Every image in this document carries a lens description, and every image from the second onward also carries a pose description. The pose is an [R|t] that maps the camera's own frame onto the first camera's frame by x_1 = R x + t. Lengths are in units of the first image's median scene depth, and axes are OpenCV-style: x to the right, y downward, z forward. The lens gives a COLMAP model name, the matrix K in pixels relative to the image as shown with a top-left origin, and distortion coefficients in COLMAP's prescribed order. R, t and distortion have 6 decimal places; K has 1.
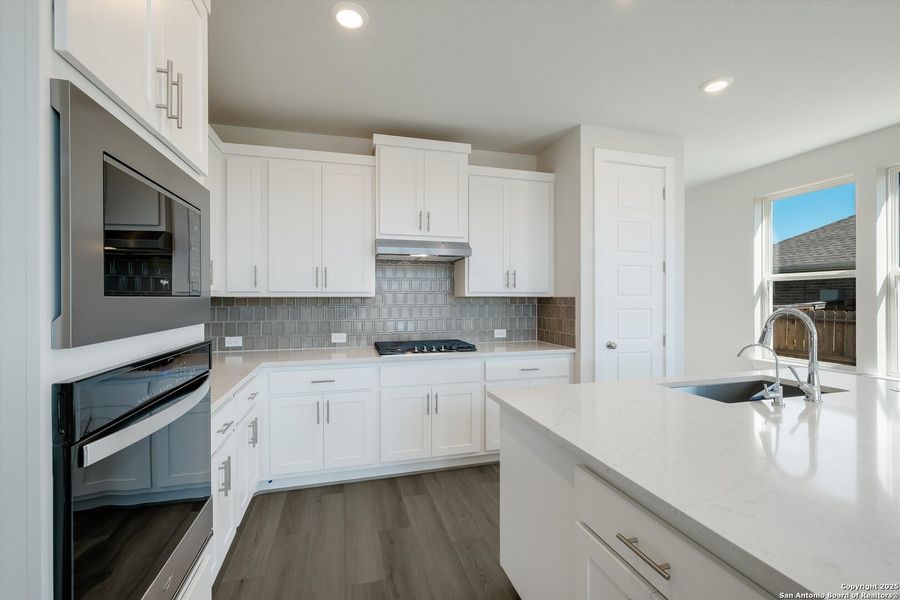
lens RADIAL K [[390.9, 0, 445.4], [0, 390.9, 294.7], [0, 0, 1]] dist [-0.005343, -0.000664]
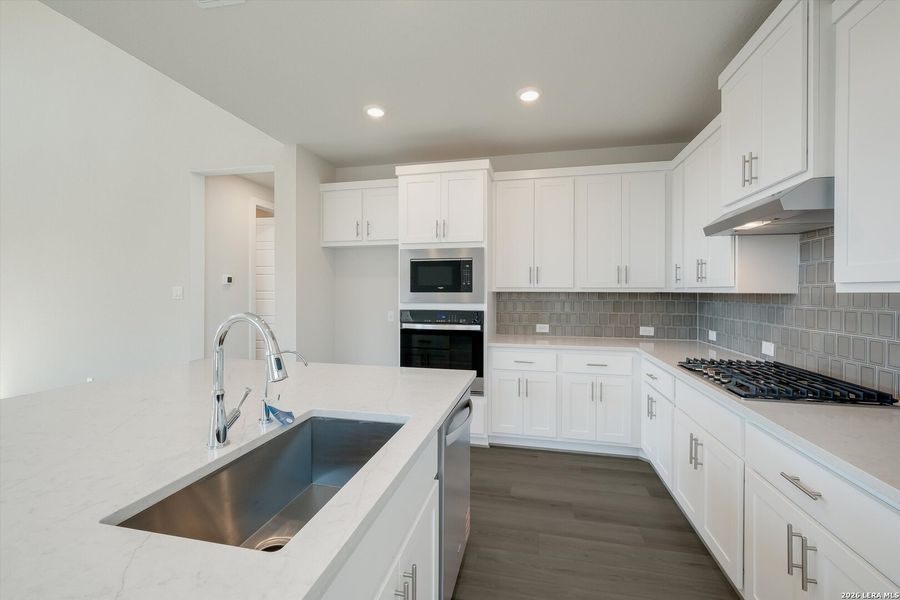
lens RADIAL K [[382.6, 0, 446.2], [0, 382.6, 292.2], [0, 0, 1]] dist [-0.013180, 0.000178]
pose [[-0.469240, 0.003318, -0.883065, 0.674297], [0.004155, 0.999990, 0.001550, 0.000325], [0.883061, -0.002942, -0.469249, 0.839185]]
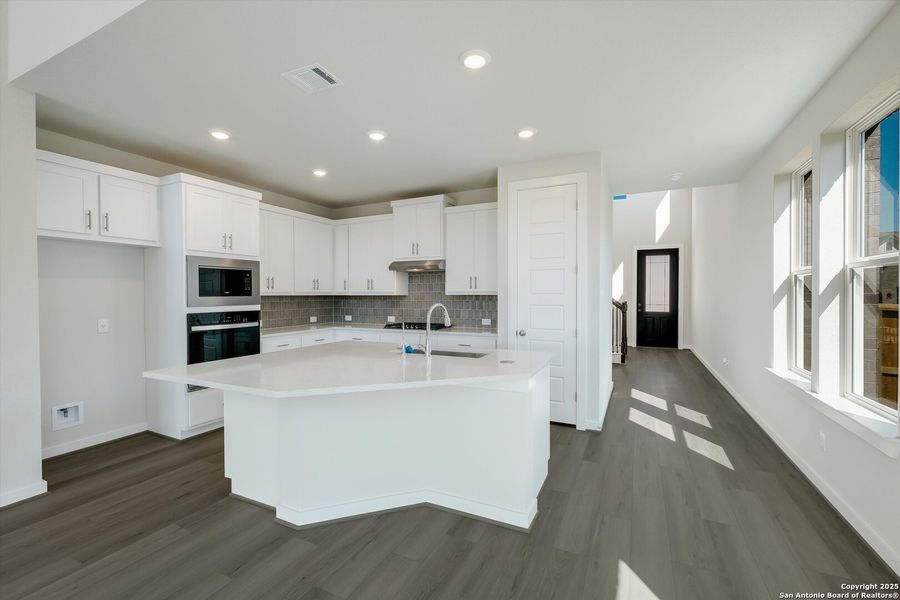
lens RADIAL K [[382.6, 0, 452.2], [0, 382.6, 299.3], [0, 0, 1]] dist [-0.013180, 0.000178]
pose [[0.756308, 0.006990, -0.654178, 1.080426], [0.006452, 0.999815, 0.018142, -0.005405], [0.654184, -0.017941, 0.756123, -0.101633]]
